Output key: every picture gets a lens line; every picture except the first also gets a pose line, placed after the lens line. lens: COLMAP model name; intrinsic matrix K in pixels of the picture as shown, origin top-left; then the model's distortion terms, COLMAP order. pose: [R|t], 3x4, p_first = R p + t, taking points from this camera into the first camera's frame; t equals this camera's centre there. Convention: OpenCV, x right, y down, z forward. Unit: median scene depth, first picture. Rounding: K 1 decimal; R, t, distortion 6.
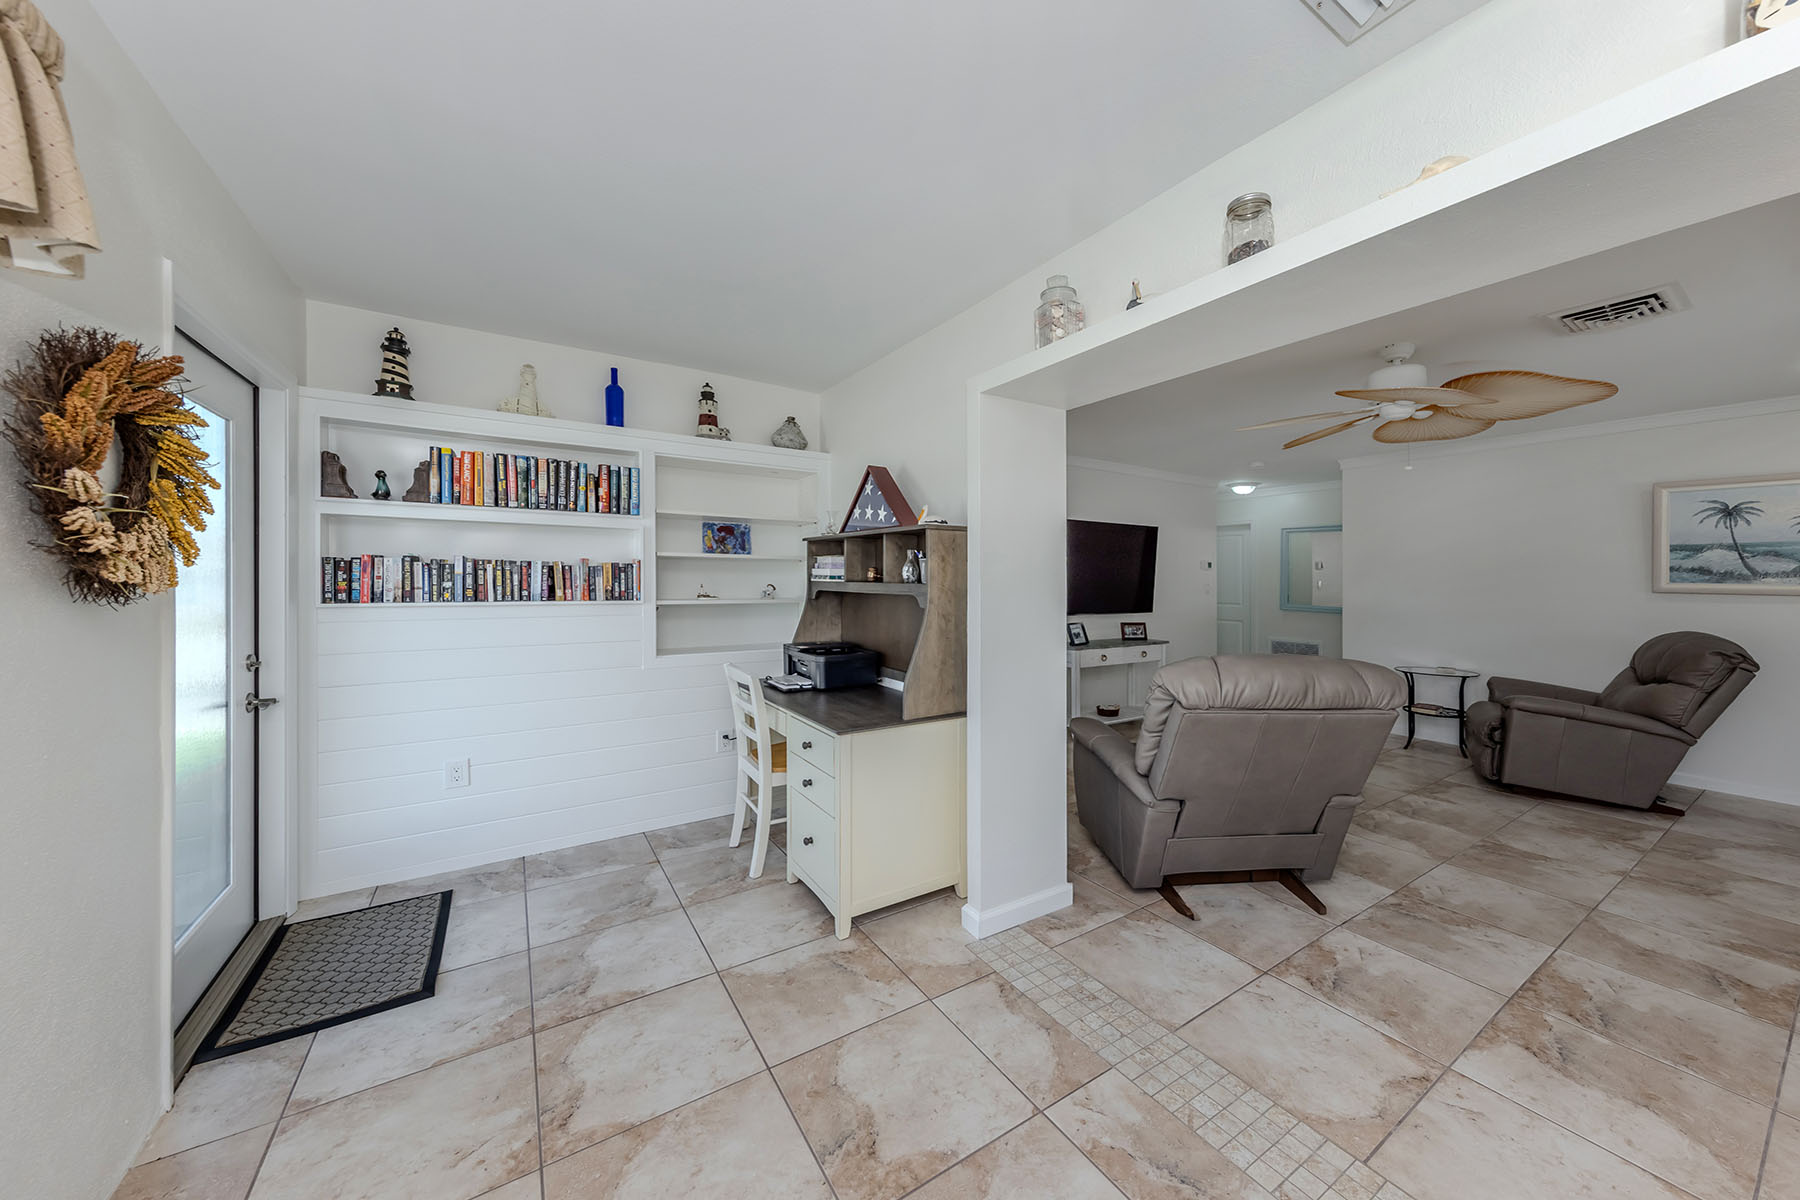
lens RADIAL K [[579.1, 0, 843.1], [0, 579.1, 580.8], [0, 0, 1]] dist [0.005782, -0.000343]
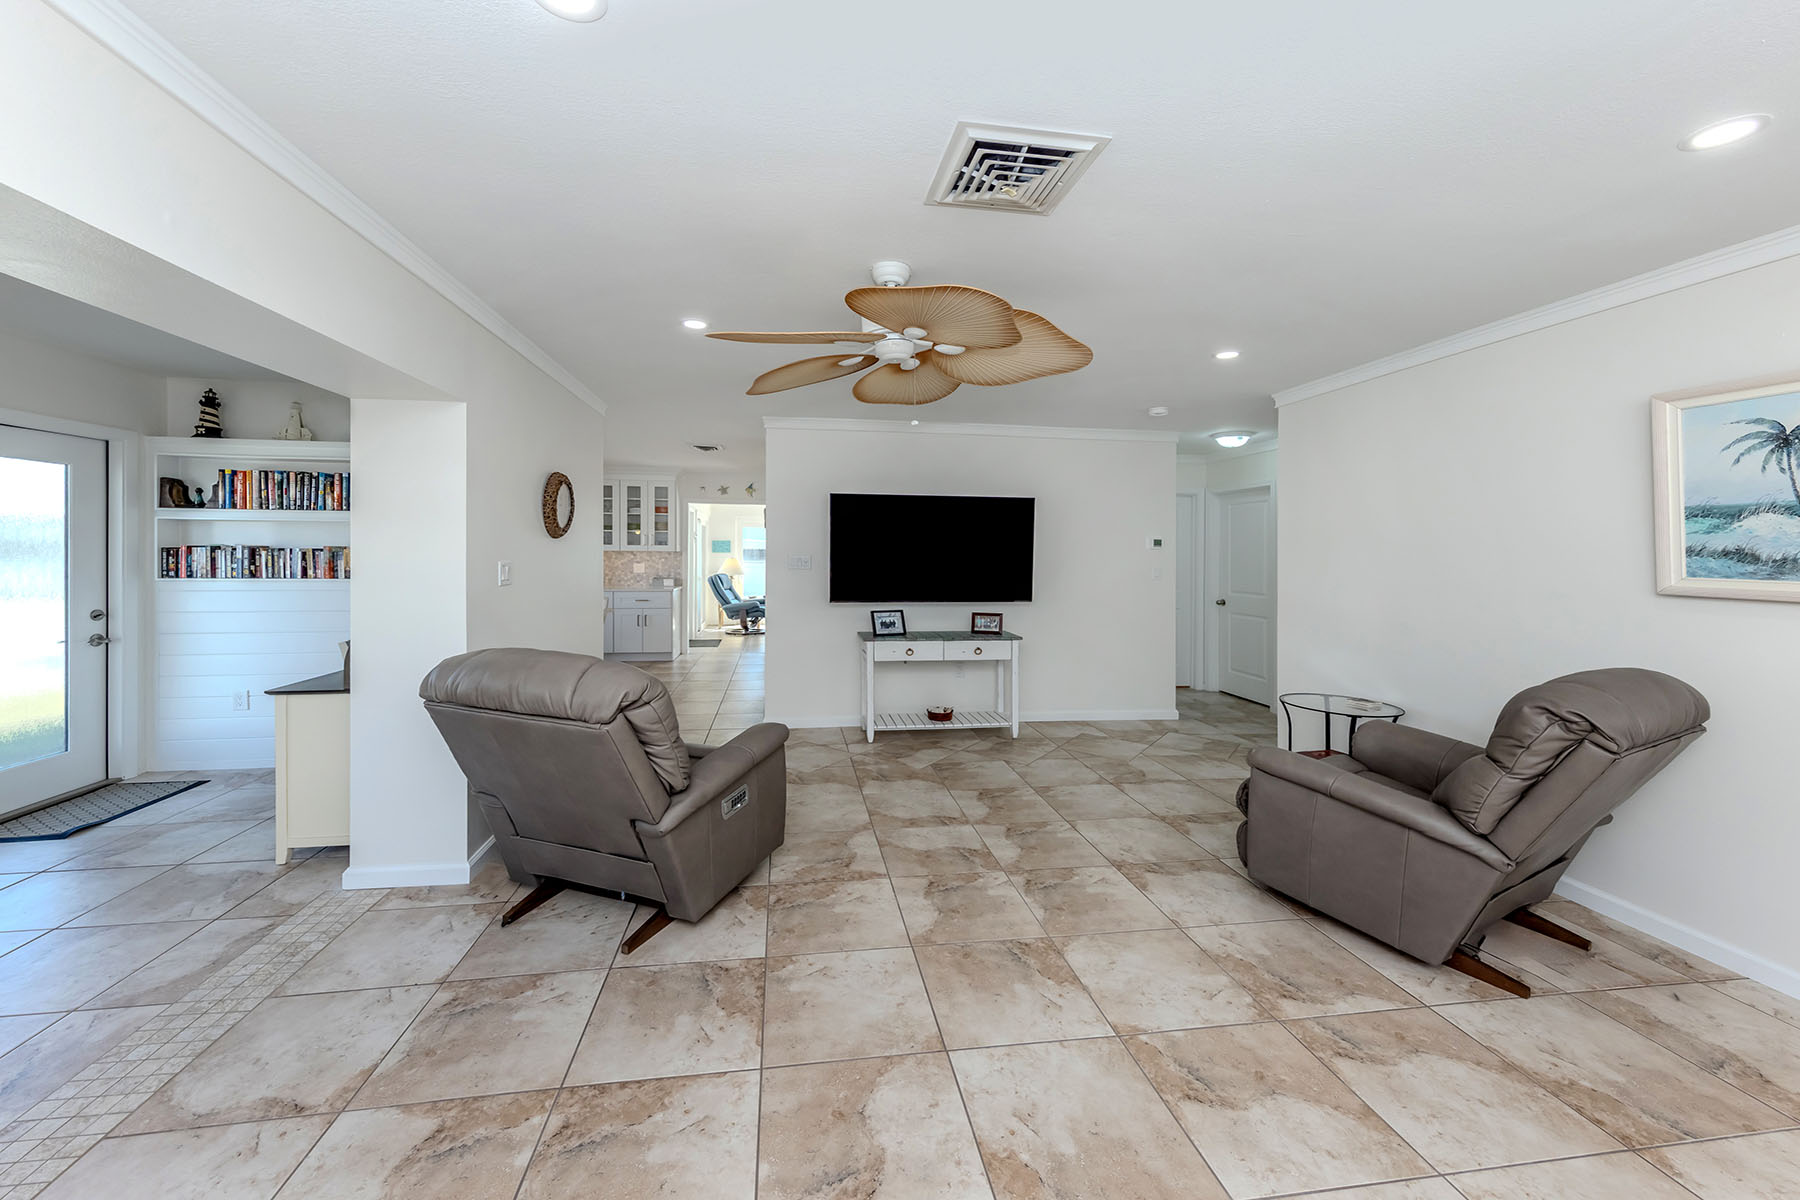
lens RADIAL K [[579.1, 0, 832.2], [0, 579.1, 555.6], [0, 0, 1]] dist [0.005782, -0.000343]
pose [[0.919036, 0.001422, -0.394171, 1.206045], [-0.001853, 0.999998, -0.000713, -0.019463], [0.394169, 0.001386, 0.919037, 0.267103]]
